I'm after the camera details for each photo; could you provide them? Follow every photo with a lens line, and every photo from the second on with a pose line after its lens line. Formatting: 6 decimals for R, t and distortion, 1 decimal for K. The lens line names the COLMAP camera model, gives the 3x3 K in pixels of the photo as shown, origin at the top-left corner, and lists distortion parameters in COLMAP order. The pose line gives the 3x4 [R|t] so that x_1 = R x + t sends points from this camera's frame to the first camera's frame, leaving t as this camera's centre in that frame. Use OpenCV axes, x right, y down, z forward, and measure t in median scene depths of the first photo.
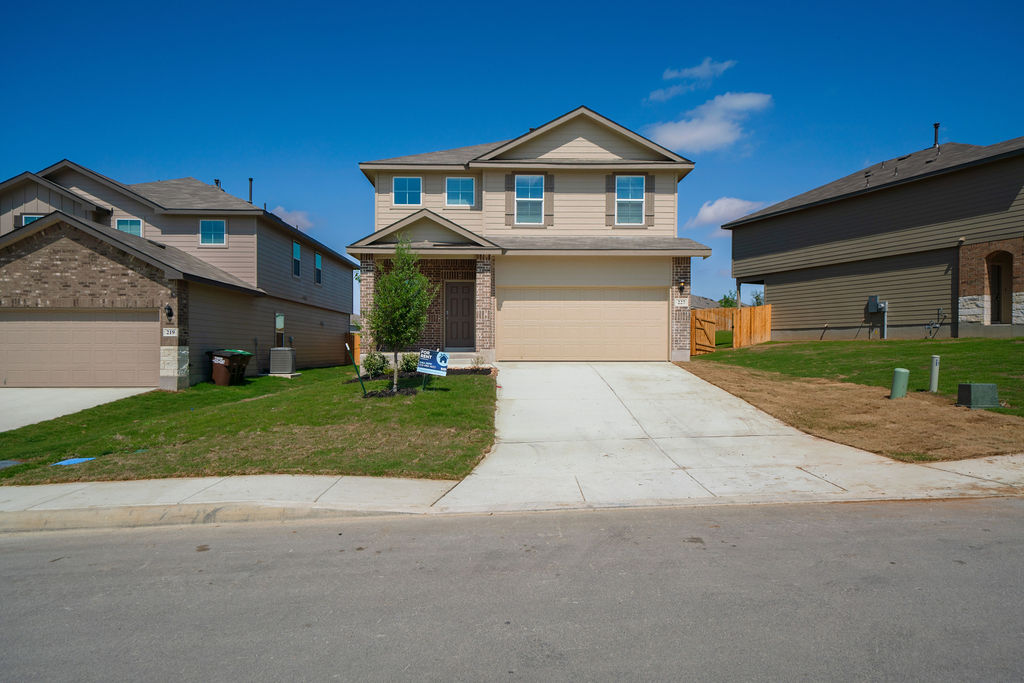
lens RADIAL K [[619.8, 0, 511.8], [0, 619.8, 339.2], [0, 0, 1]] dist [0.030771, 0.002181]
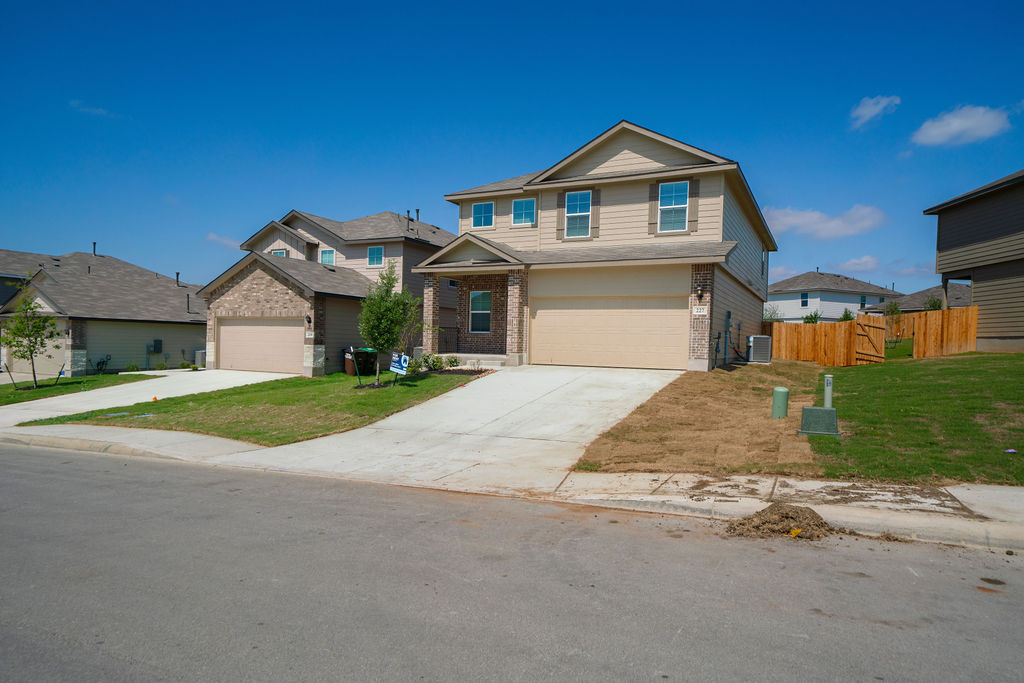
lens RADIAL K [[619.8, 0, 509.4], [0, 619.8, 339.3], [0, 0, 1]] dist [0.030771, 0.002181]
pose [[0.882576, 0.016556, -0.469878, 0.438449], [-0.014947, 0.999863, 0.007156, -0.015617], [0.469932, 0.000708, 0.882703, -0.000635]]
